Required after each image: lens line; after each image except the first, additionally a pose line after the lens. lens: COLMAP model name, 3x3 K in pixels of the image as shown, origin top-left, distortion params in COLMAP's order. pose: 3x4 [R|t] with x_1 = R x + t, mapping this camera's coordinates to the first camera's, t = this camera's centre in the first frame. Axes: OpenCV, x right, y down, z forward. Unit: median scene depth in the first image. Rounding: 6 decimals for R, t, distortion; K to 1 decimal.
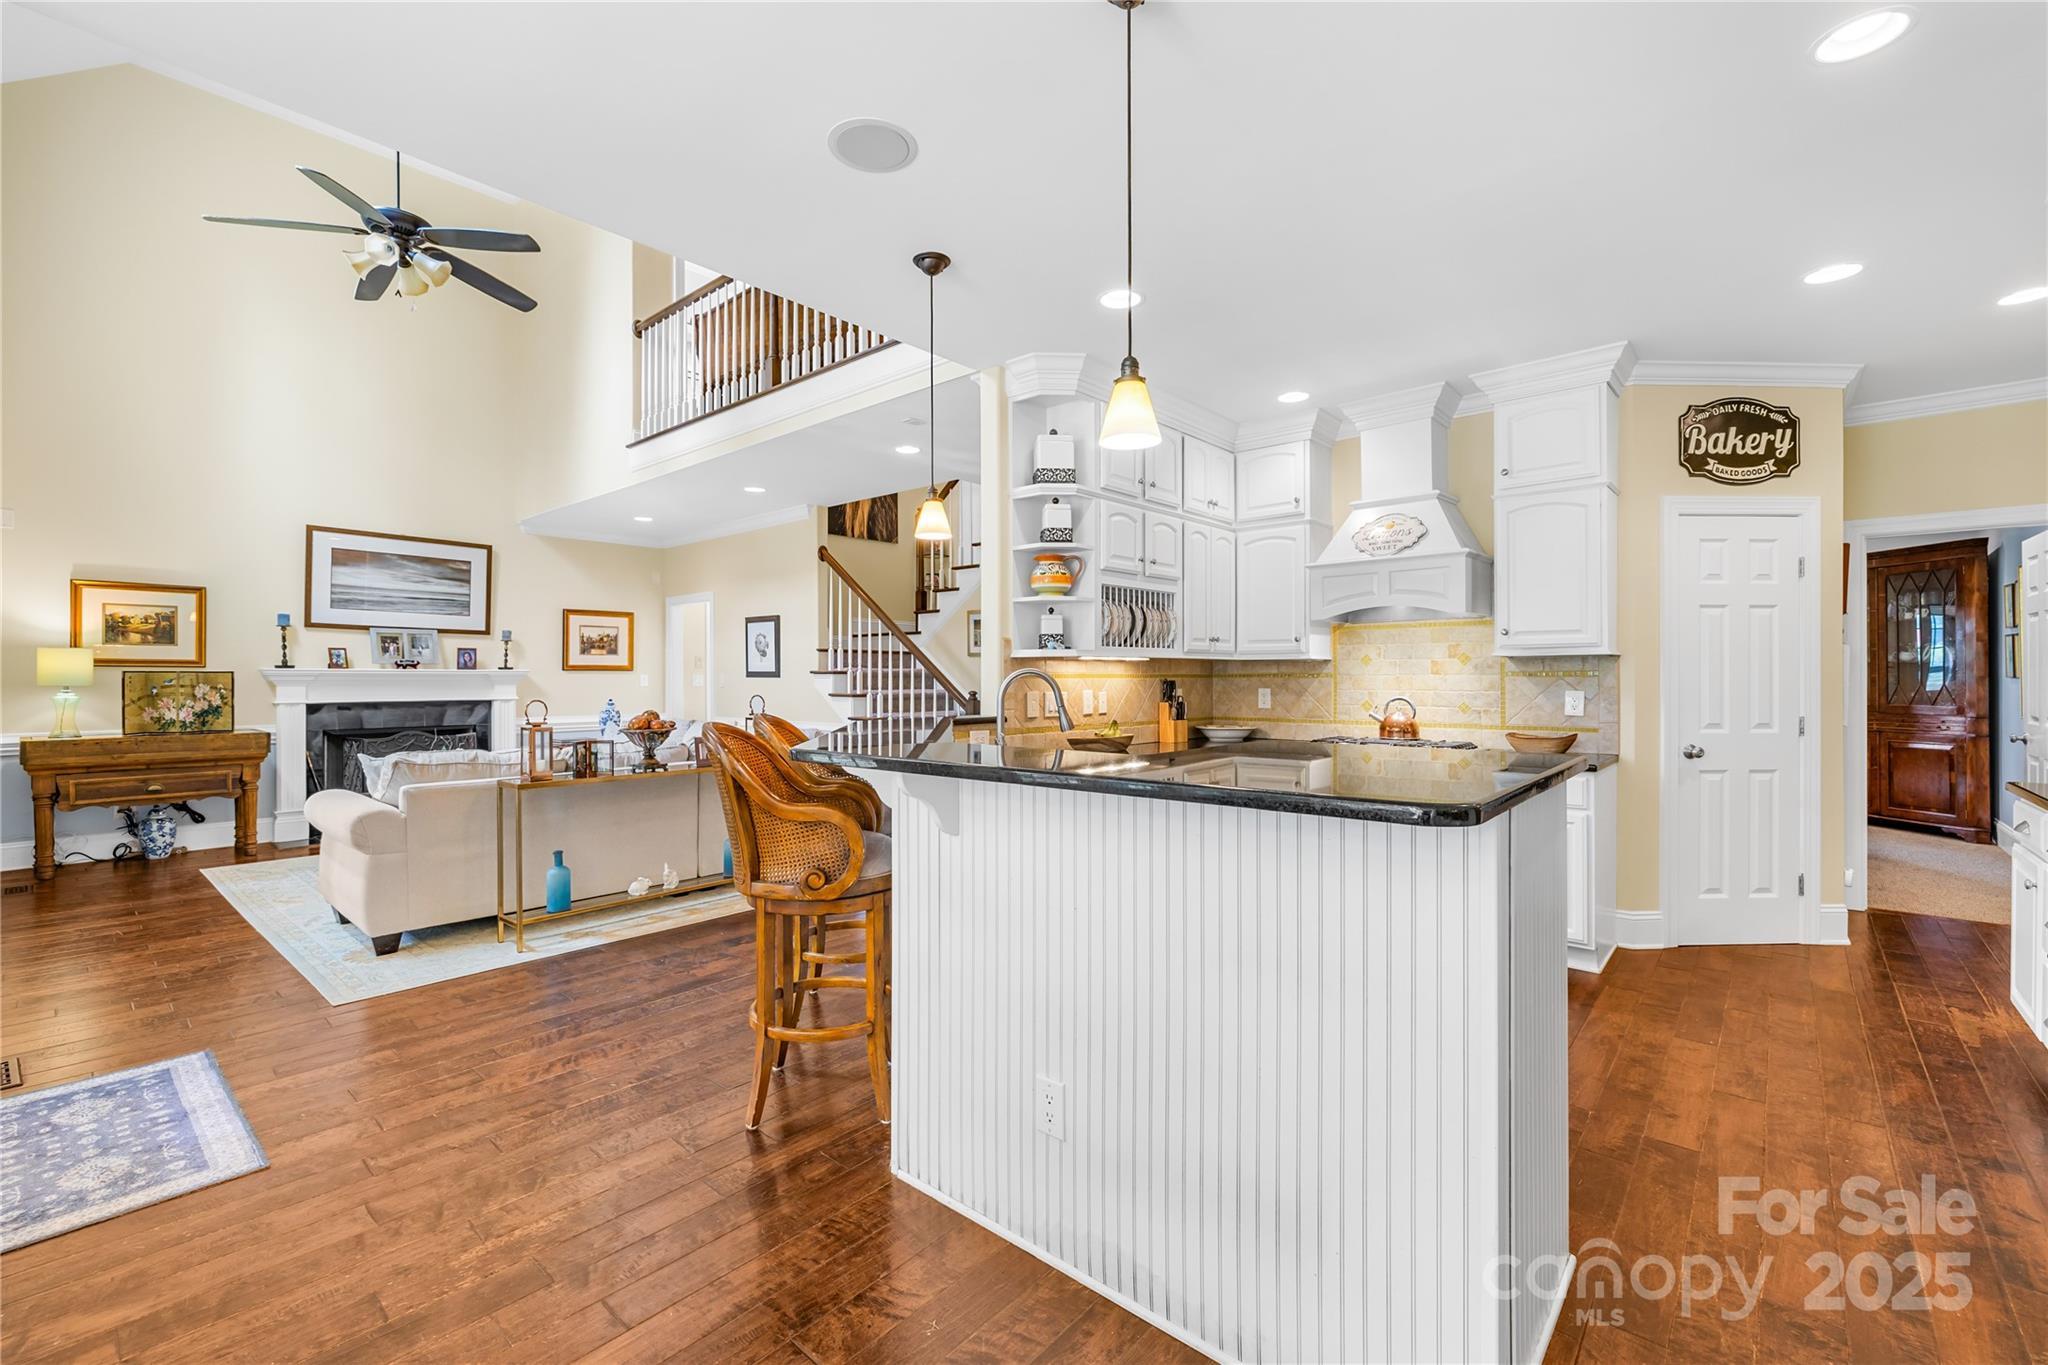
lens RADIAL K [[867.8, 0, 1021.0], [0, 867.8, 676.0], [0, 0, 1]] dist [-0.001025, -0.001424]
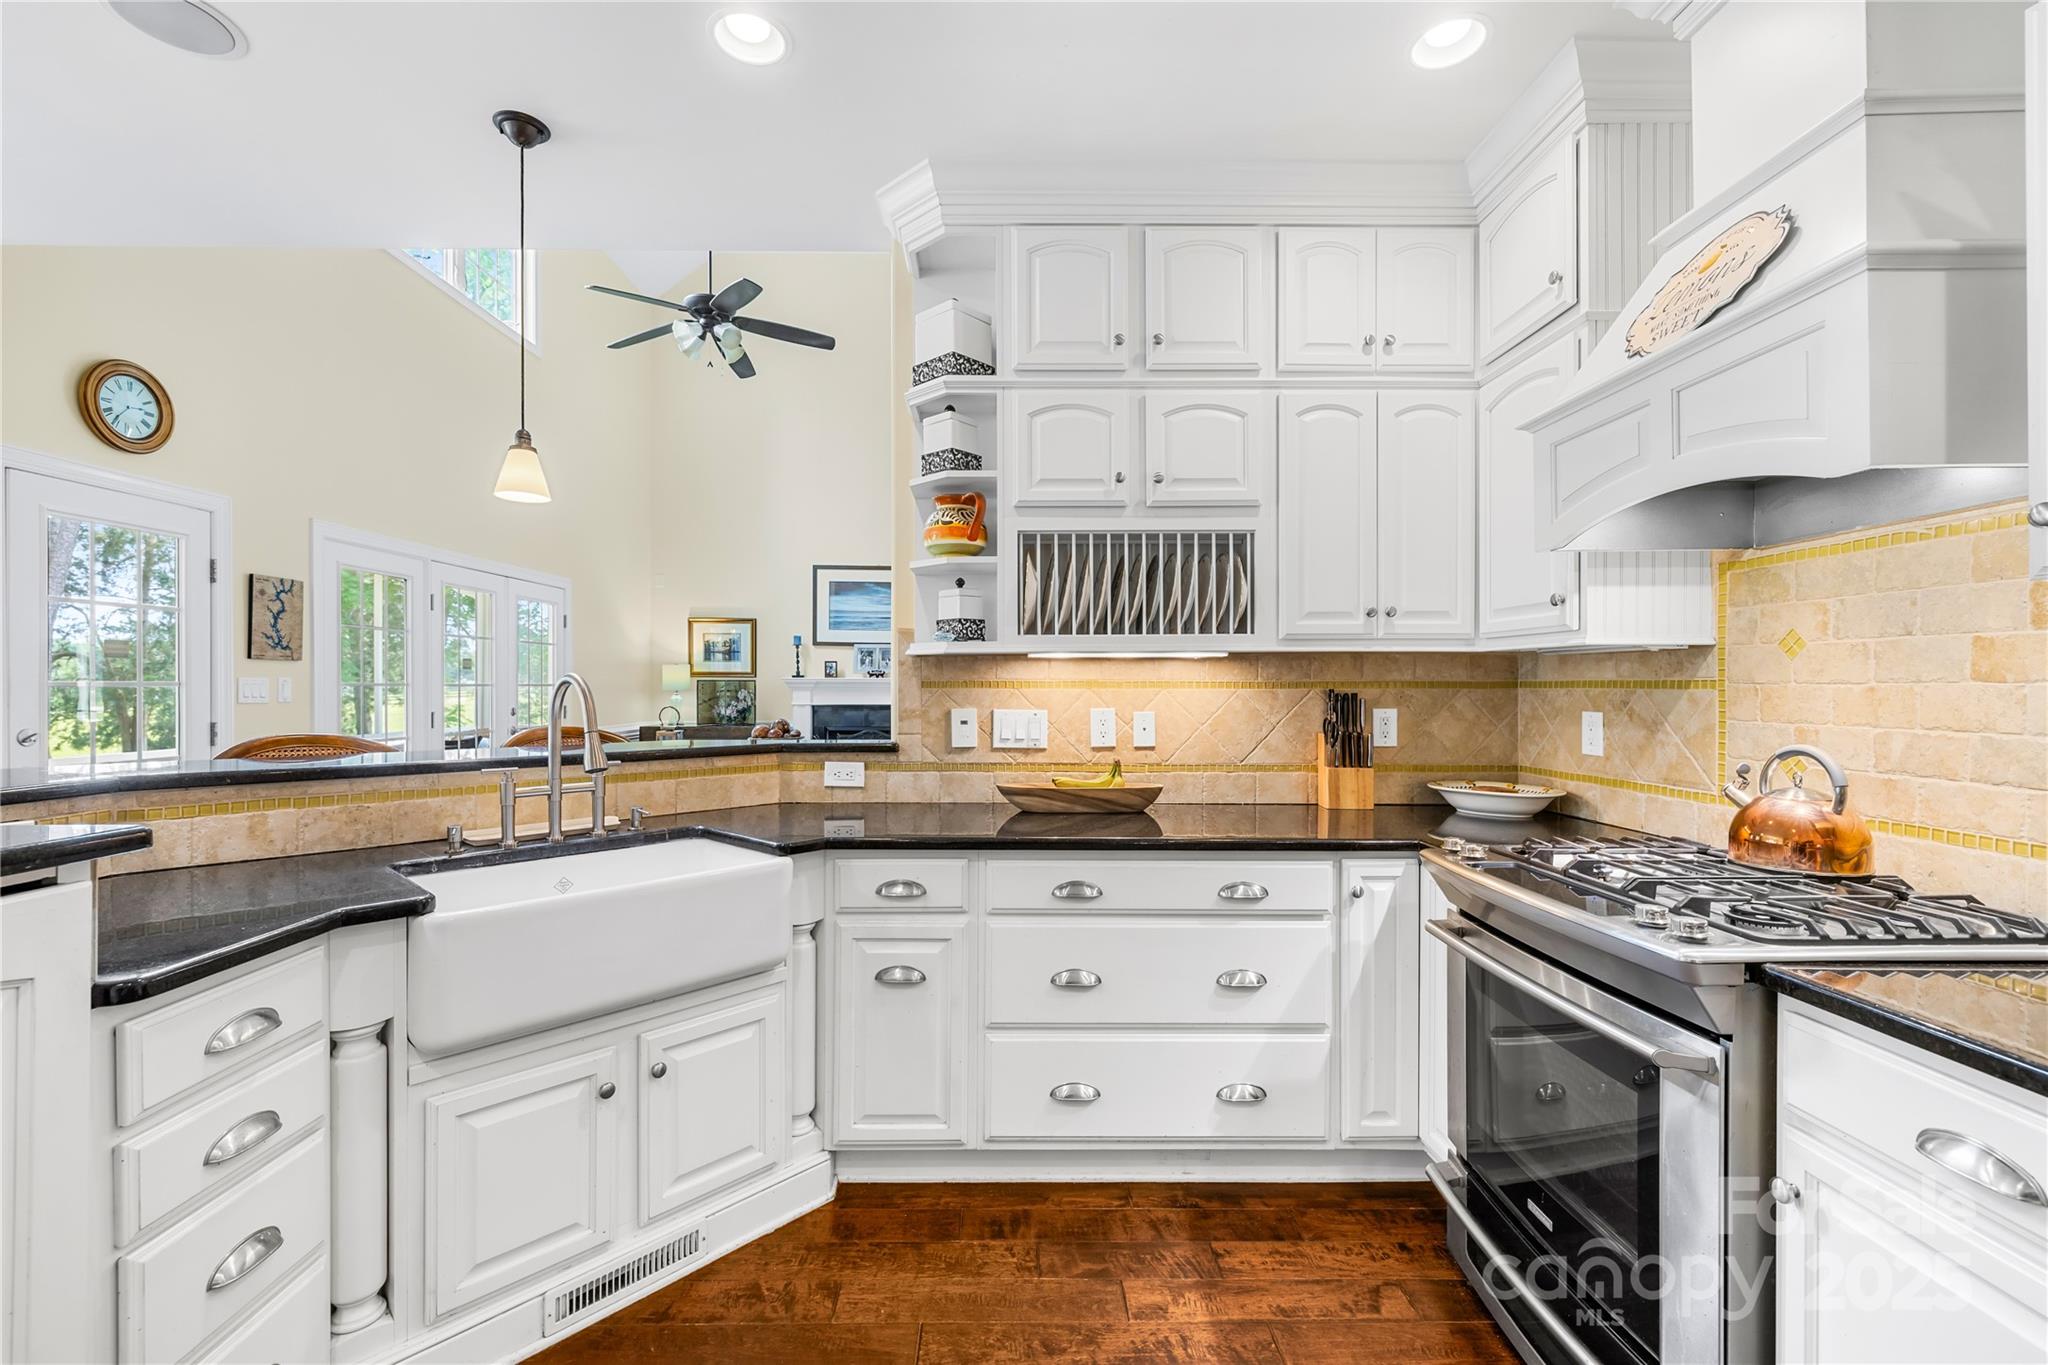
lens RADIAL K [[867.8, 0, 1021.5], [0, 867.8, 686.7], [0, 0, 1]] dist [-0.001025, -0.001424]
pose [[0.675424, 0.003163, -0.737423, 0.375240], [-0.000205, 0.999992, 0.004101, -0.000794], [0.737429, -0.002619, 0.675419, 0.419030]]
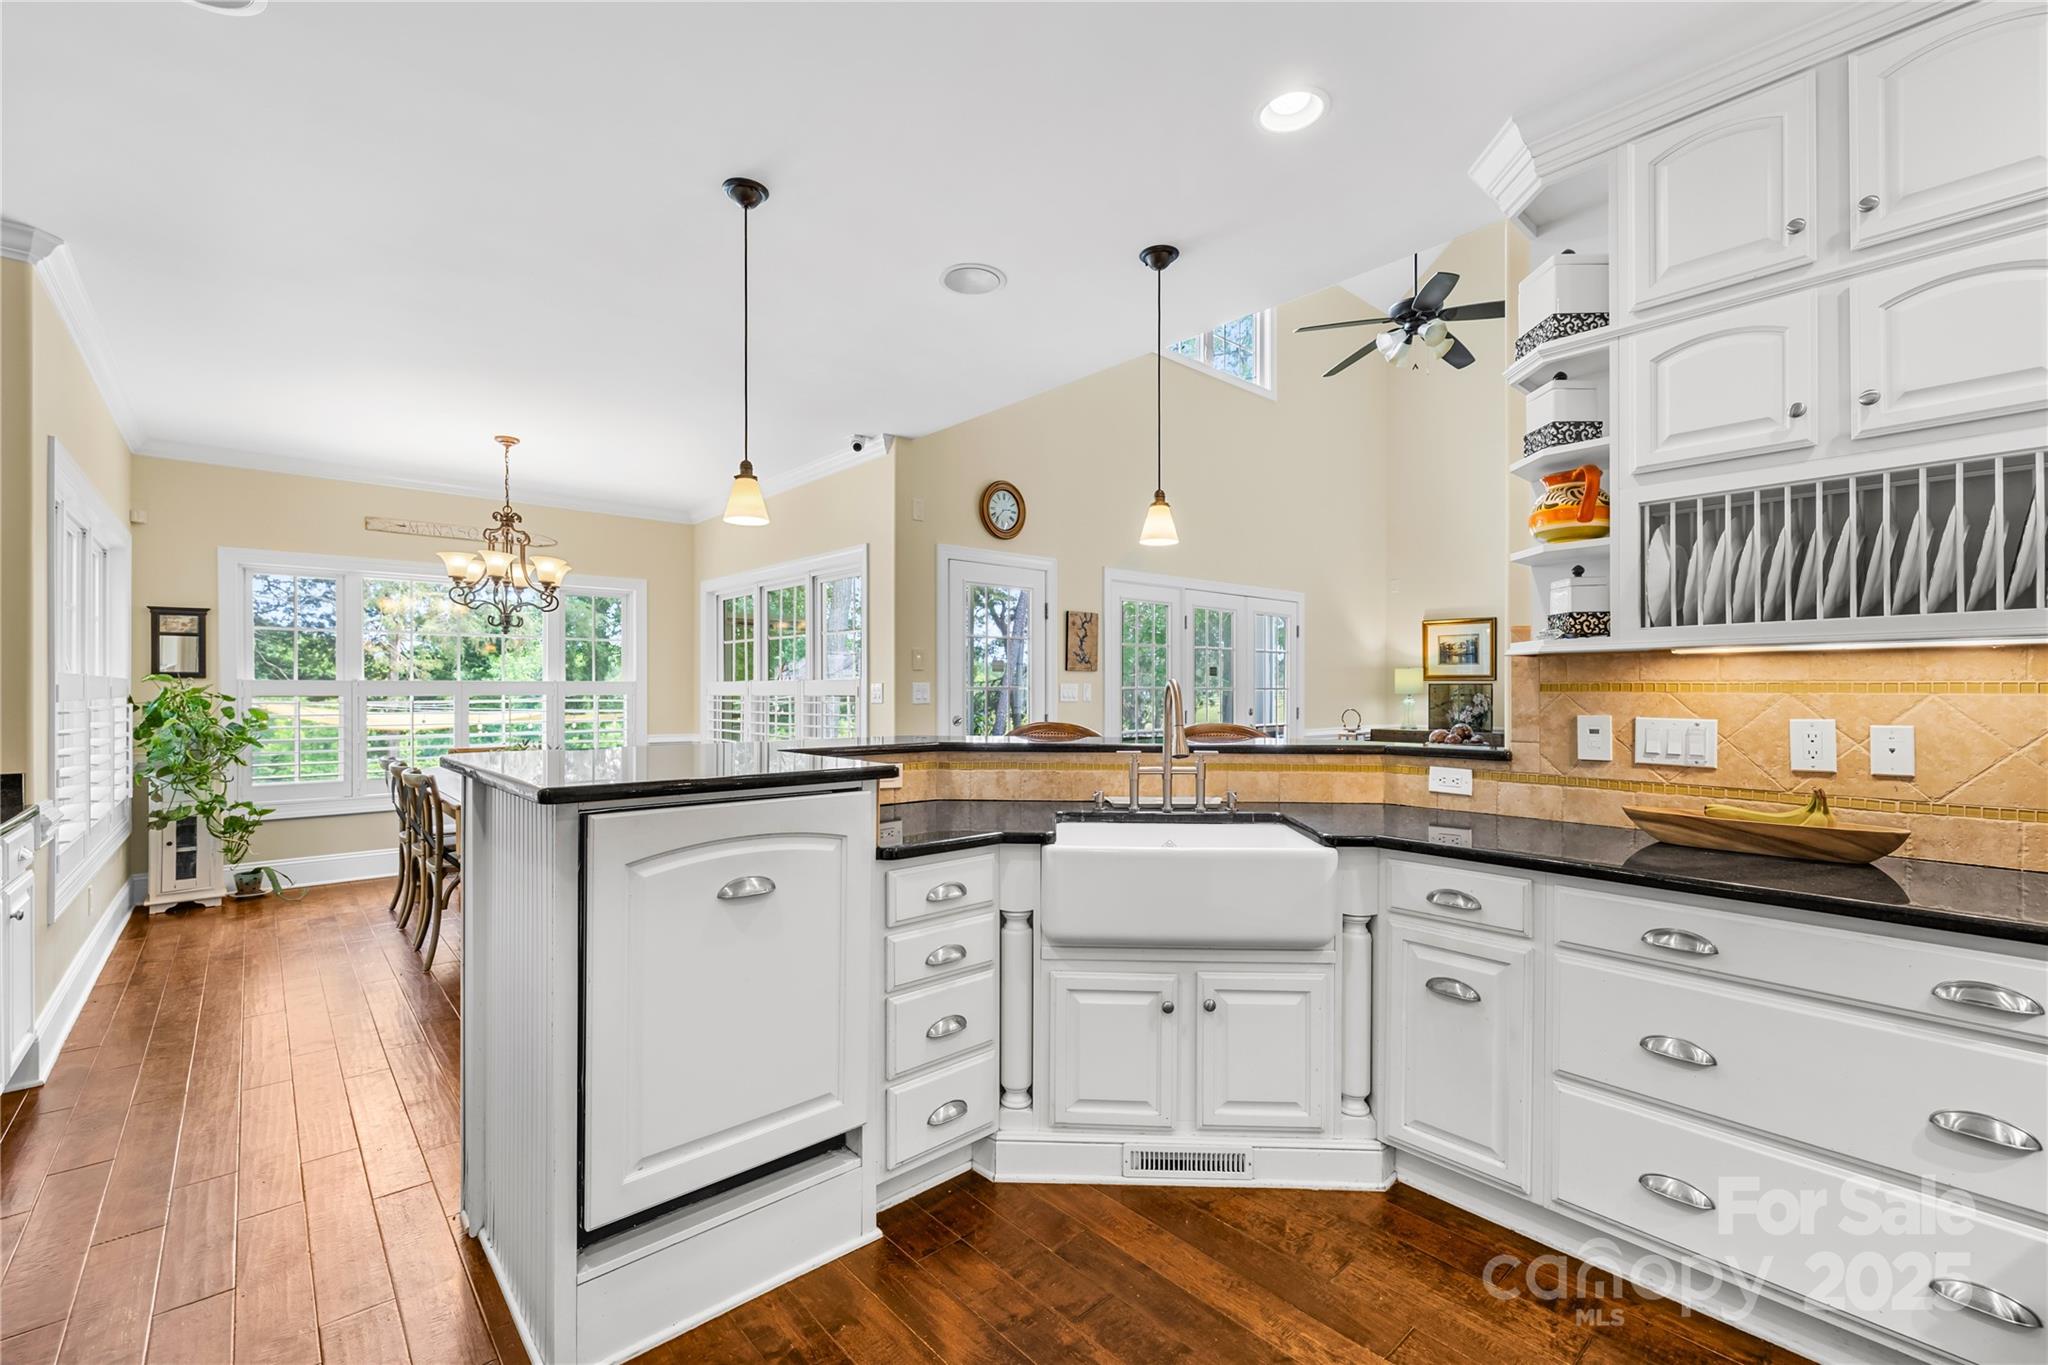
lens RADIAL K [[867.8, 0, 1009.2], [0, 867.8, 688.0], [0, 0, 1]] dist [-0.001025, -0.001424]
pose [[-0.128185, 0.000586, -0.991750, 0.443384], [0.001732, 0.999998, 0.000367, -0.000434], [0.991749, -0.001671, -0.128185, 0.493731]]
